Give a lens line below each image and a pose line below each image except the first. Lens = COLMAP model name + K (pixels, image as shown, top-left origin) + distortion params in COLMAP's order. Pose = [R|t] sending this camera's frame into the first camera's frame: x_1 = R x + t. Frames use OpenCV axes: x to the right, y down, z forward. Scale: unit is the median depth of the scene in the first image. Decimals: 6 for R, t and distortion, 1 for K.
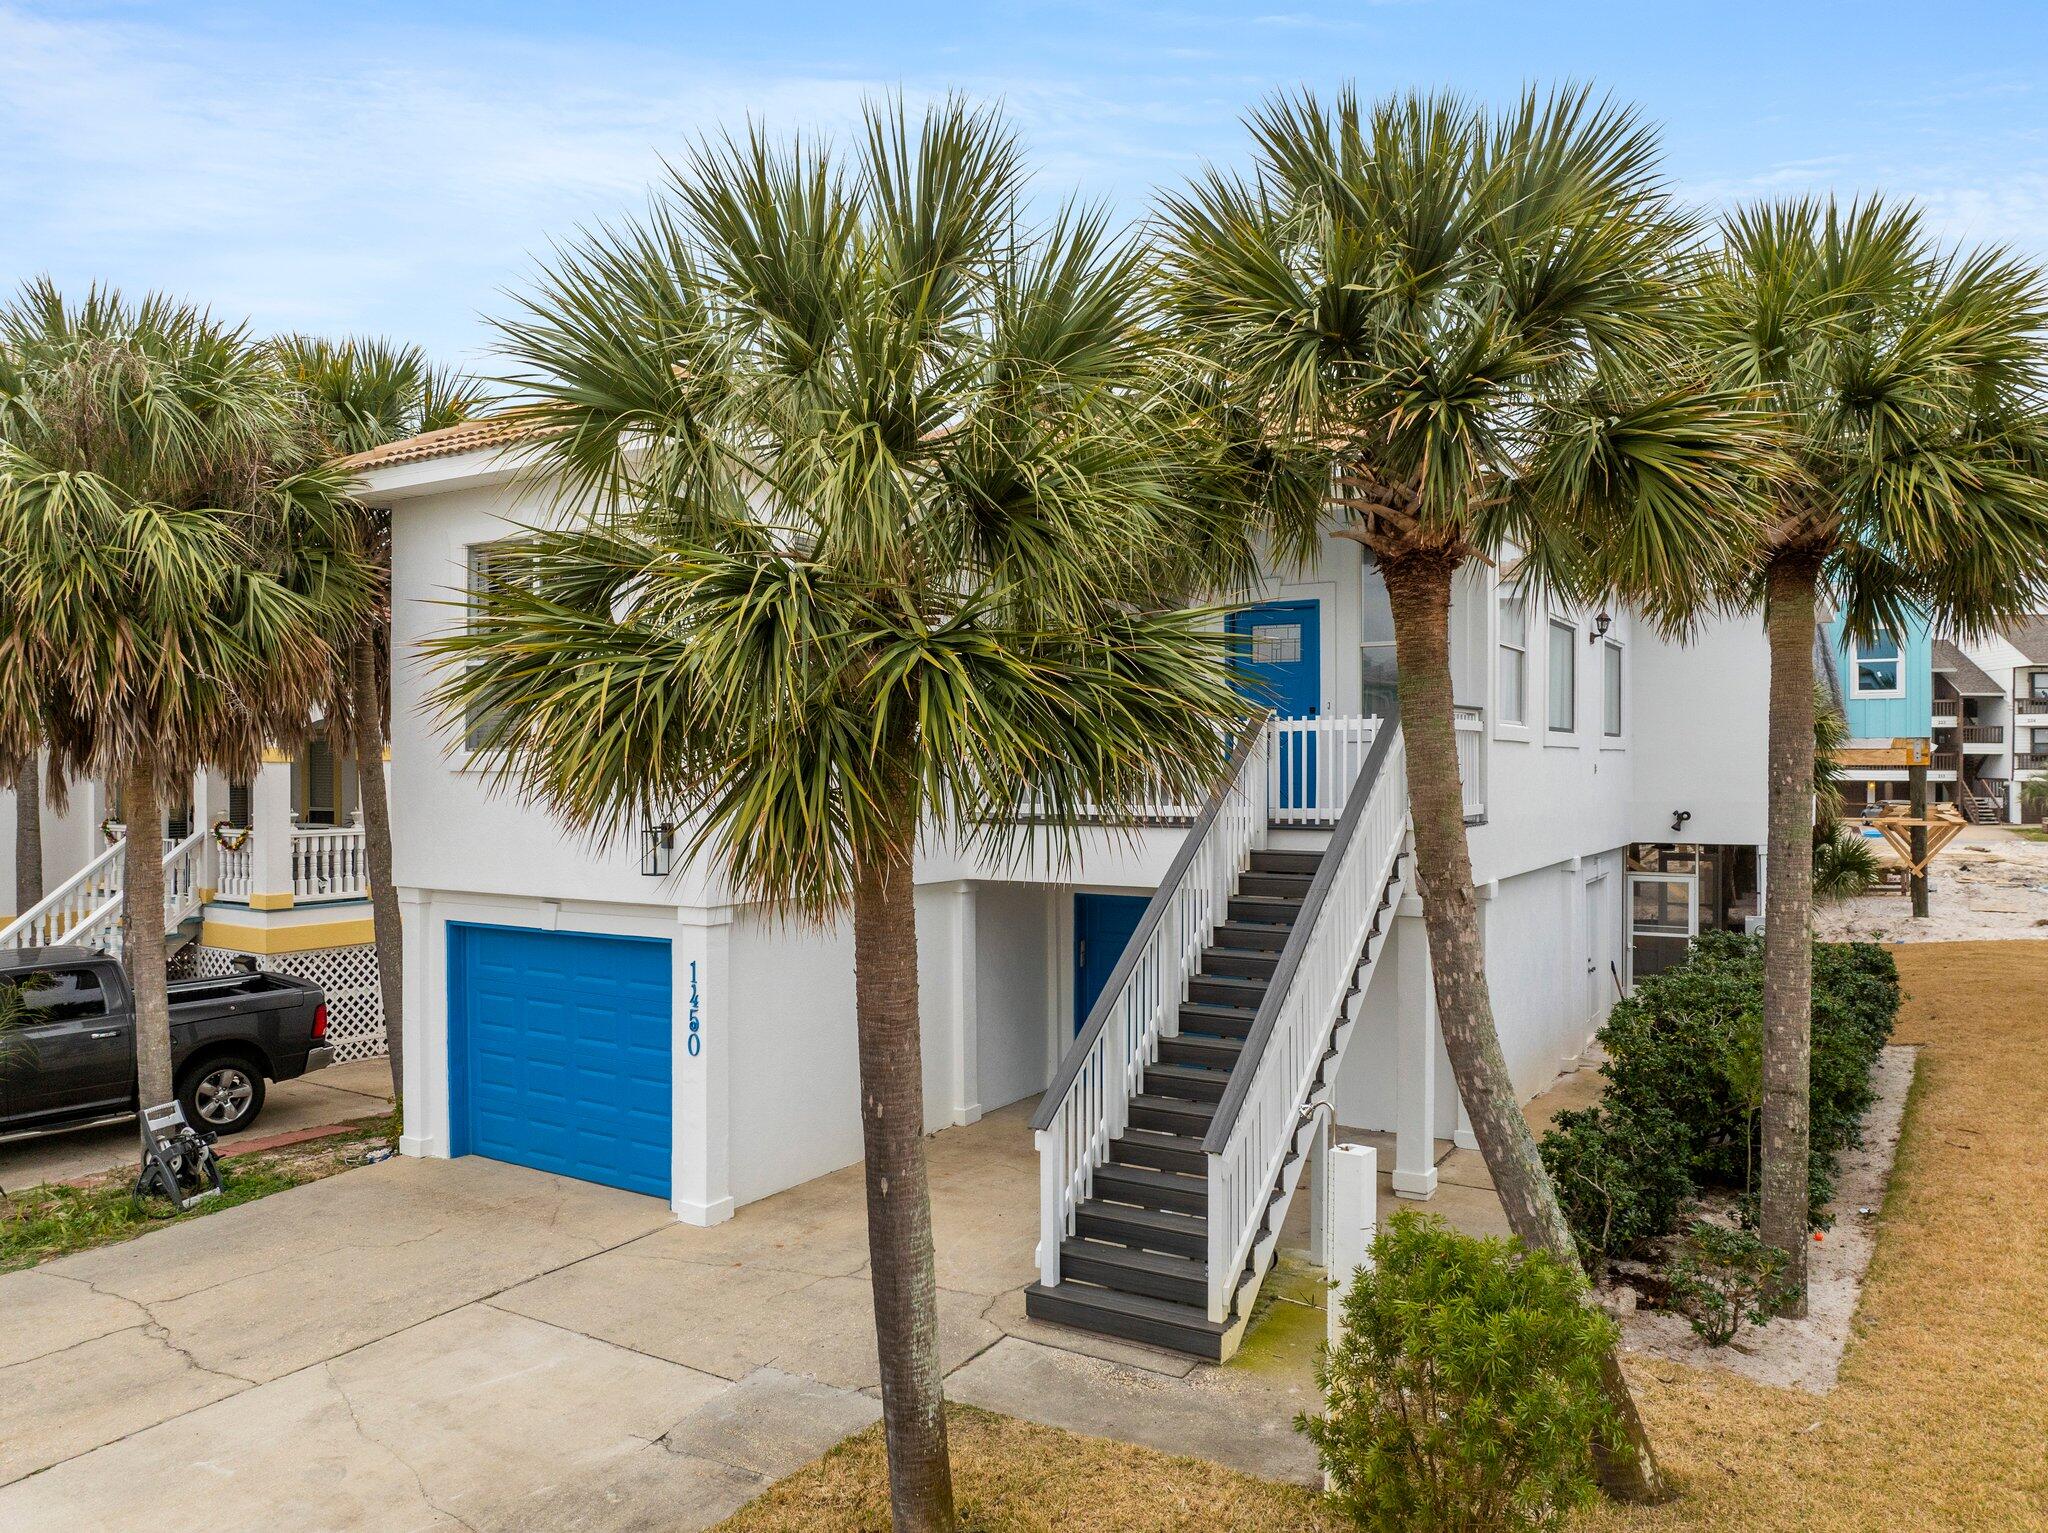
lens RADIAL K [[1378.8, 0, 986.9], [0, 1378.8, 784.5], [0, 0, 1]] dist [-0.027968, -0.001025]
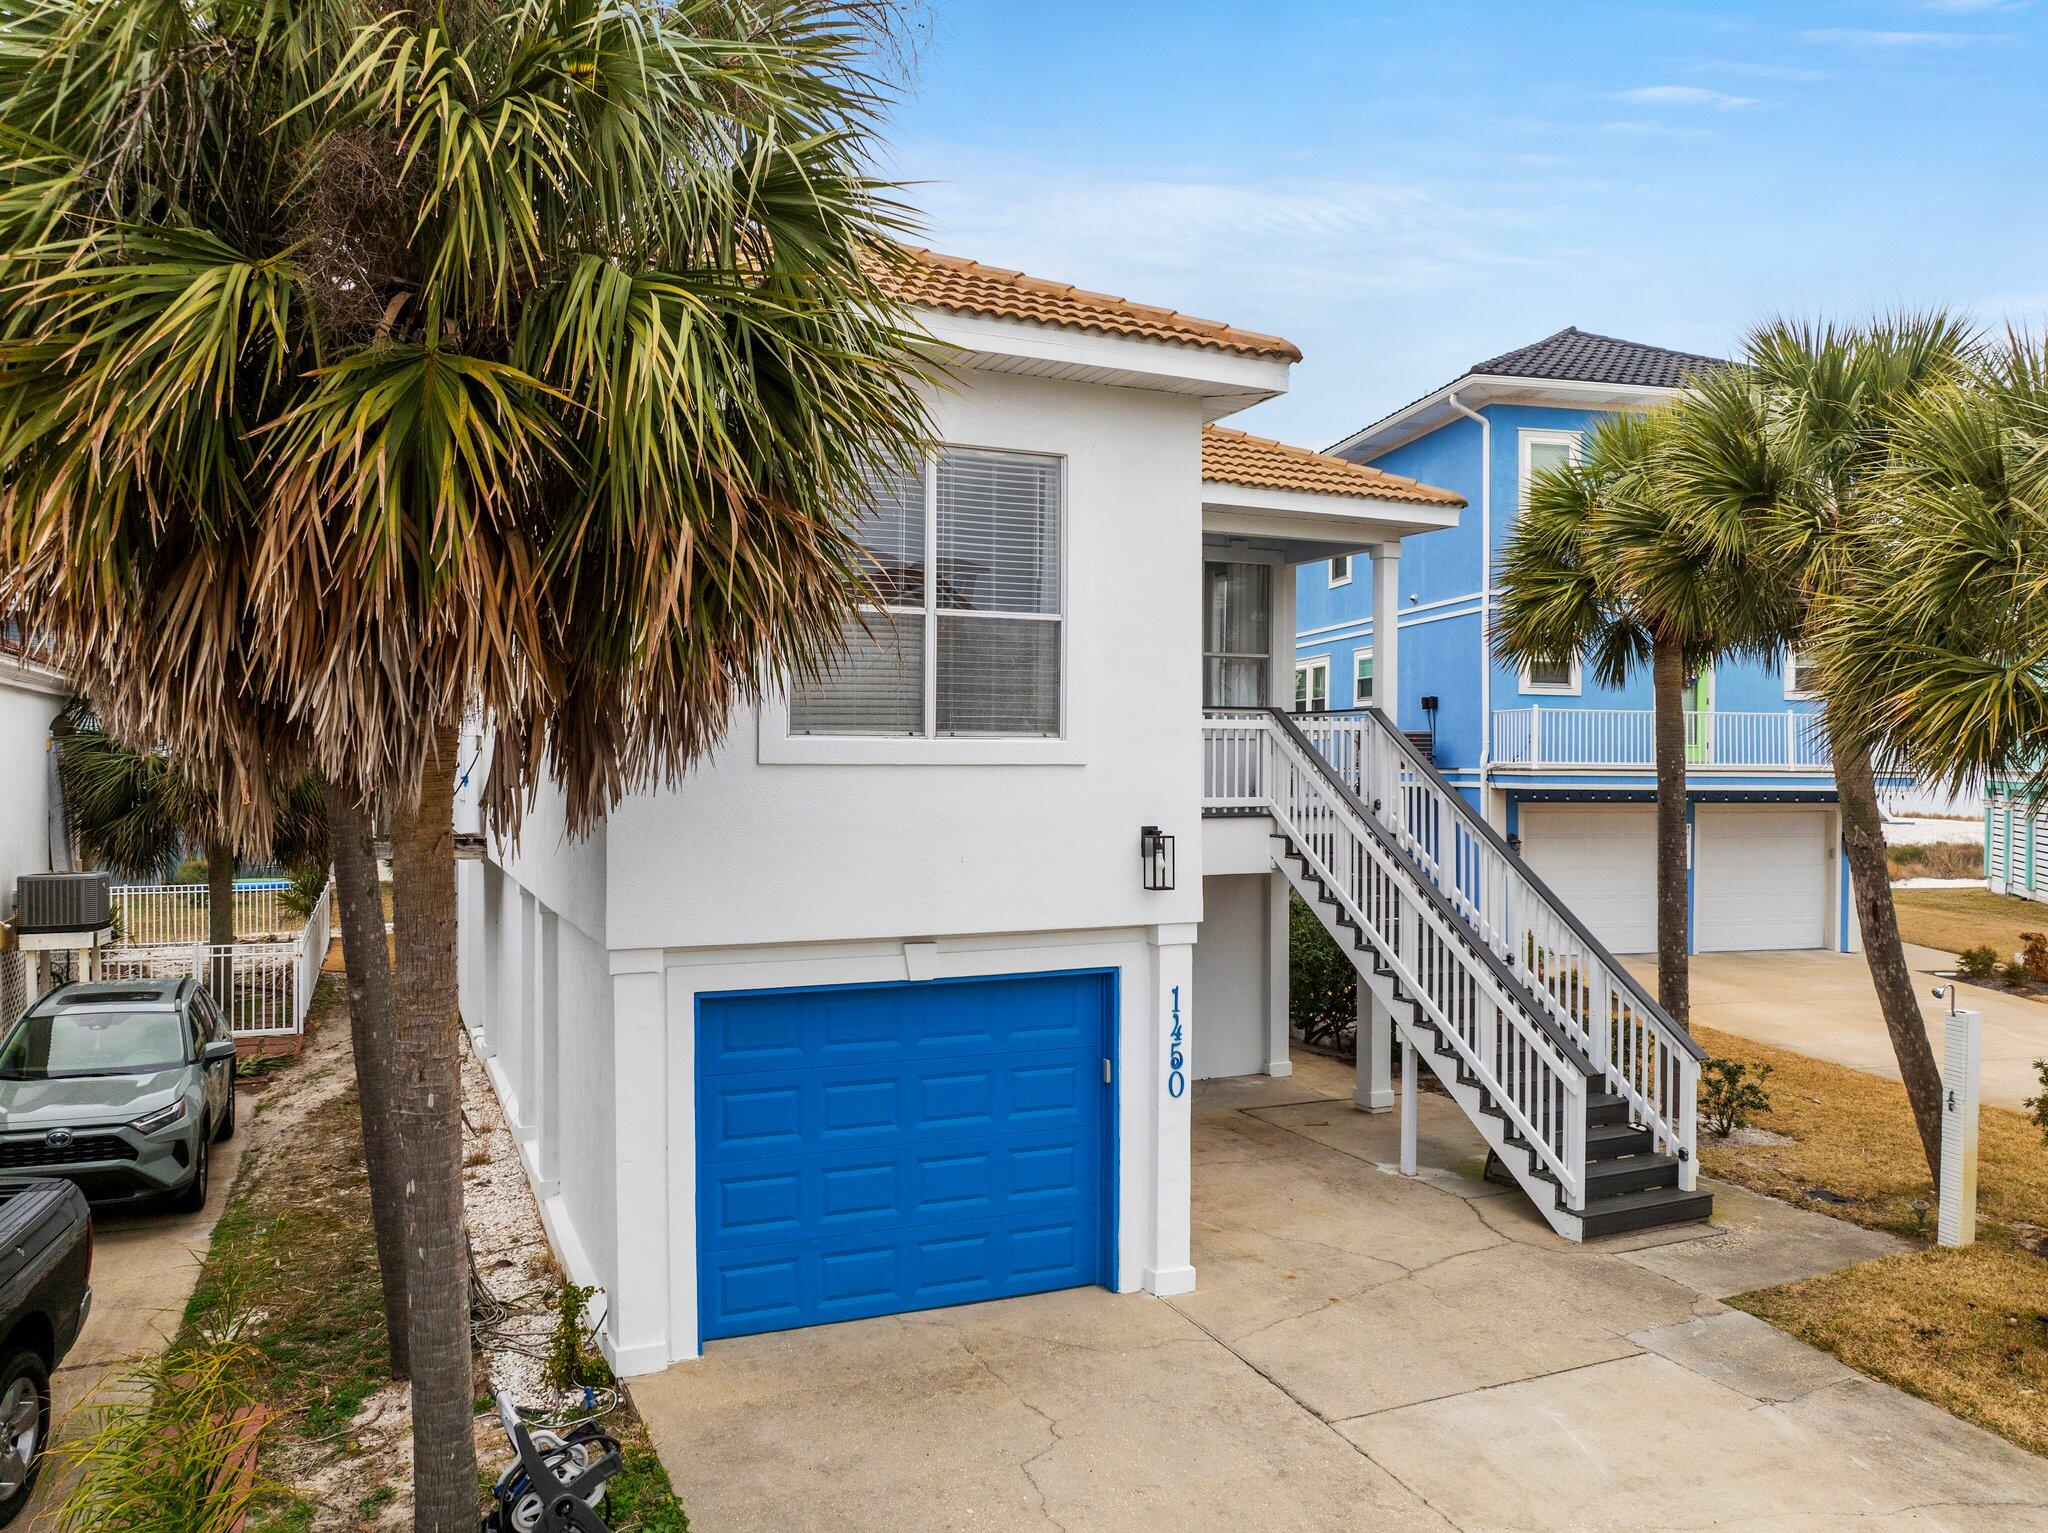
lens RADIAL K [[1401.9, 0, 1024.0], [0, 1401.9, 766.5], [0, 0, 1]] dist [-0.034956, 0.008407]
pose [[0.587925, 0.000706, 0.808915, -0.974237], [0.000424, 0.999999, -0.001181, -0.008238], [-0.808916, 0.001037, 0.587924, 0.563421]]
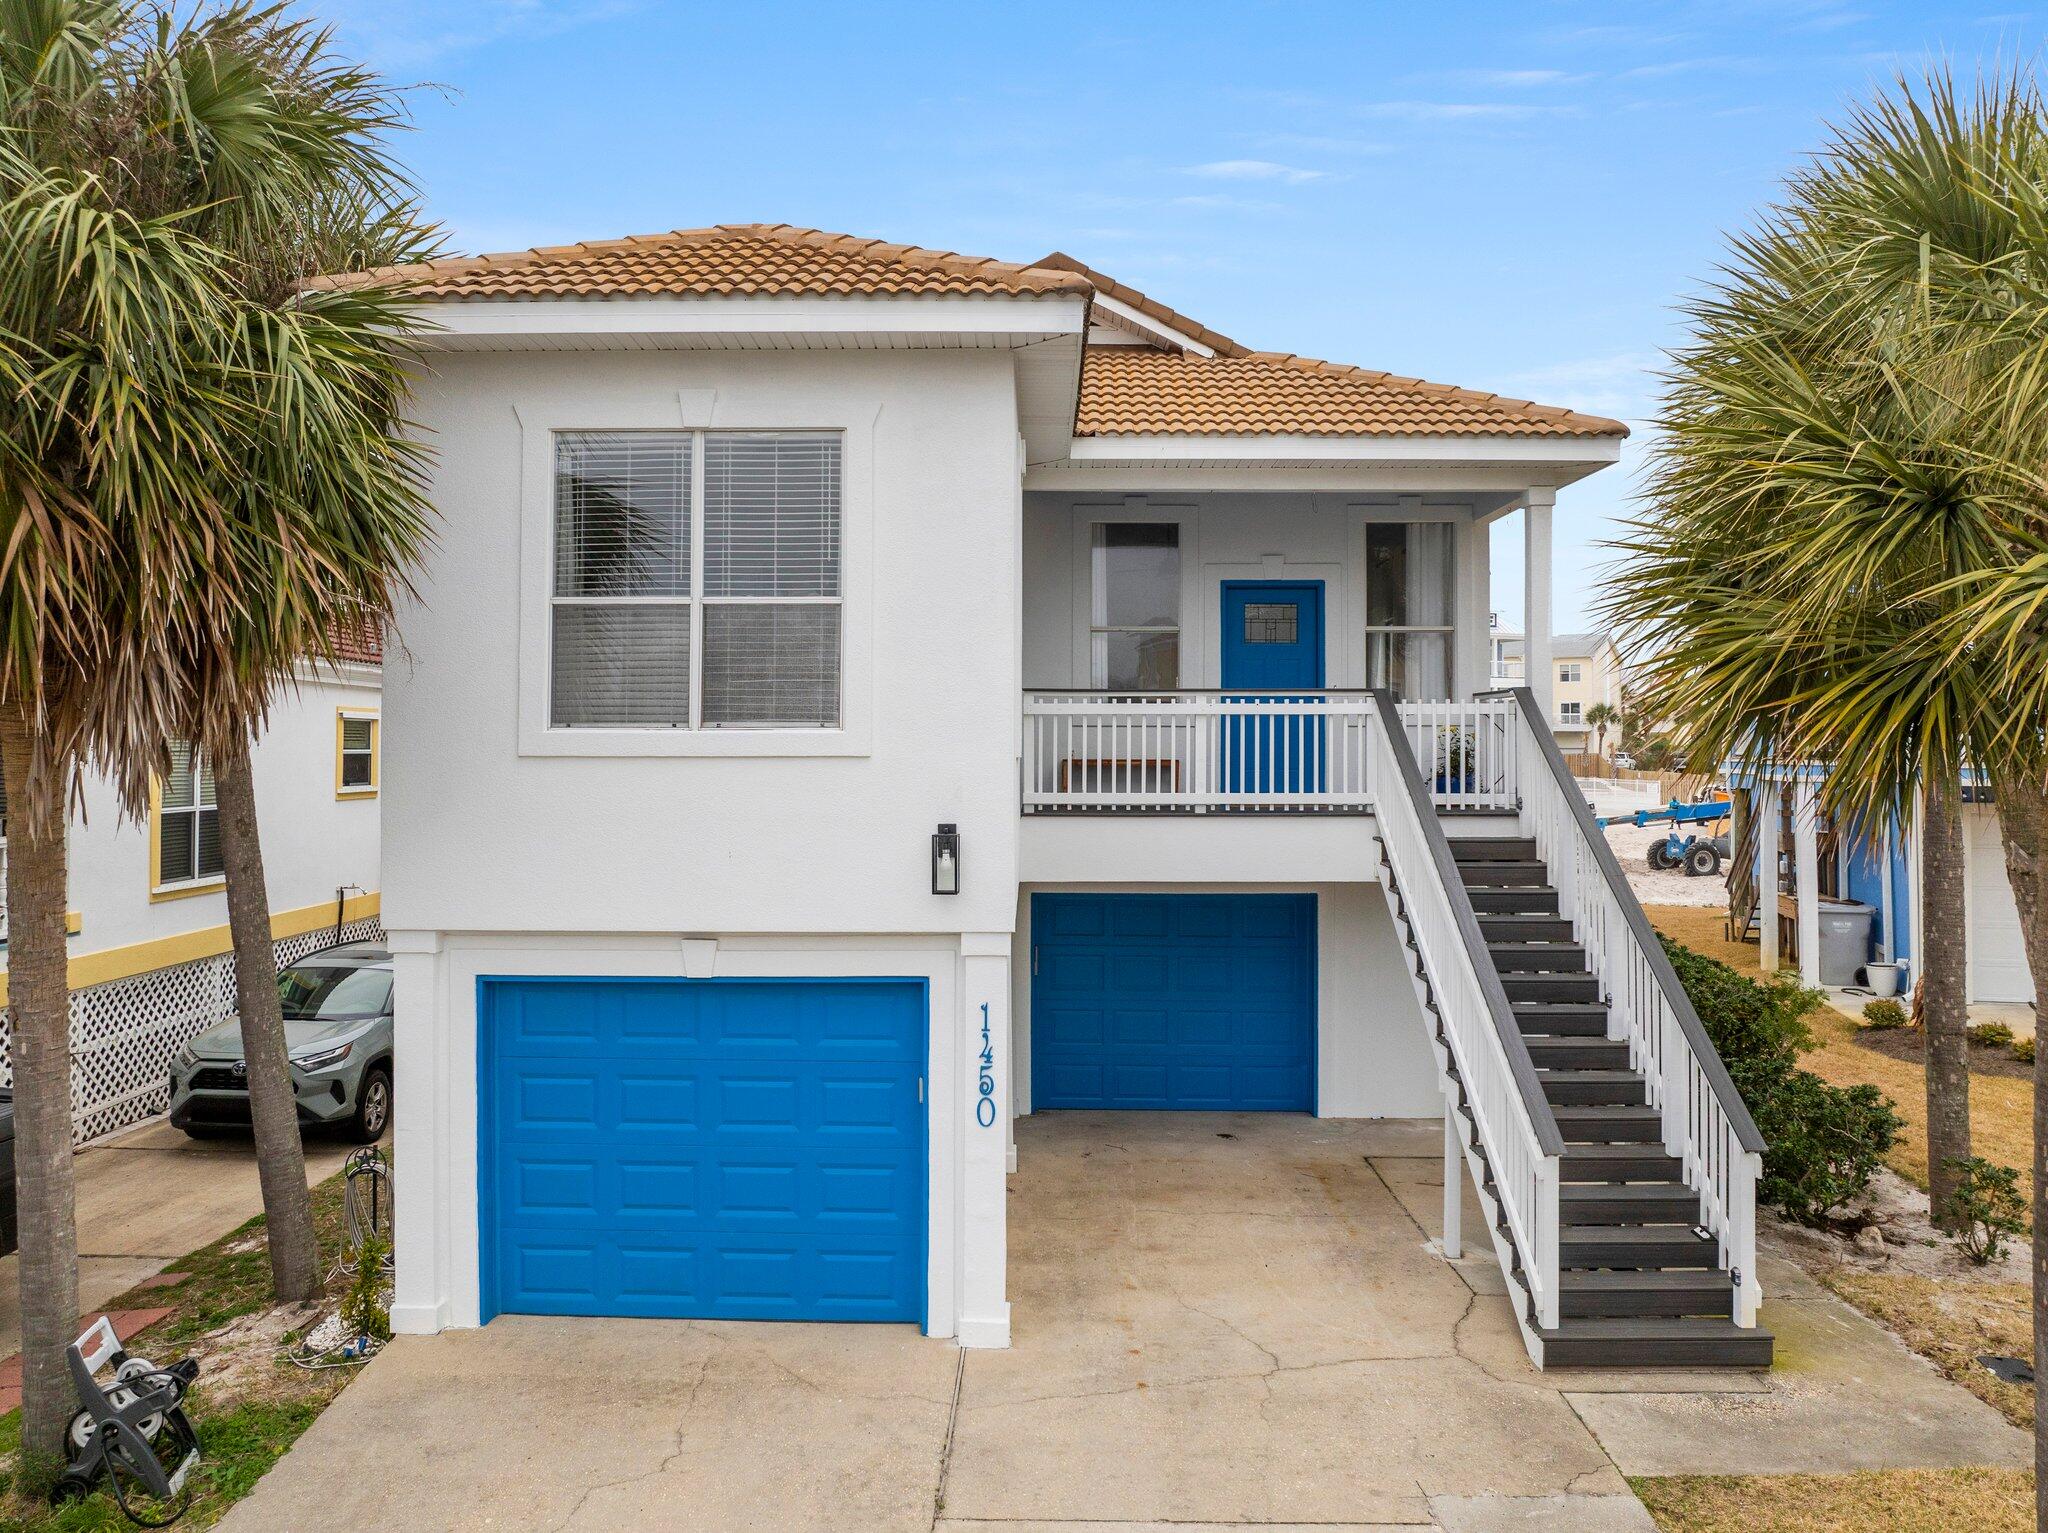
lens RADIAL K [[1438.7, 0, 1023.5], [0, 1438.7, 718.5], [0, 0, 1]] dist [-0.043705, 0.022207]
pose [[0.865708, 0.013579, 0.500365, -0.599060], [0.001439, 0.999560, -0.029617, -0.007446], [-0.500547, 0.026360, 0.865308, 0.289199]]
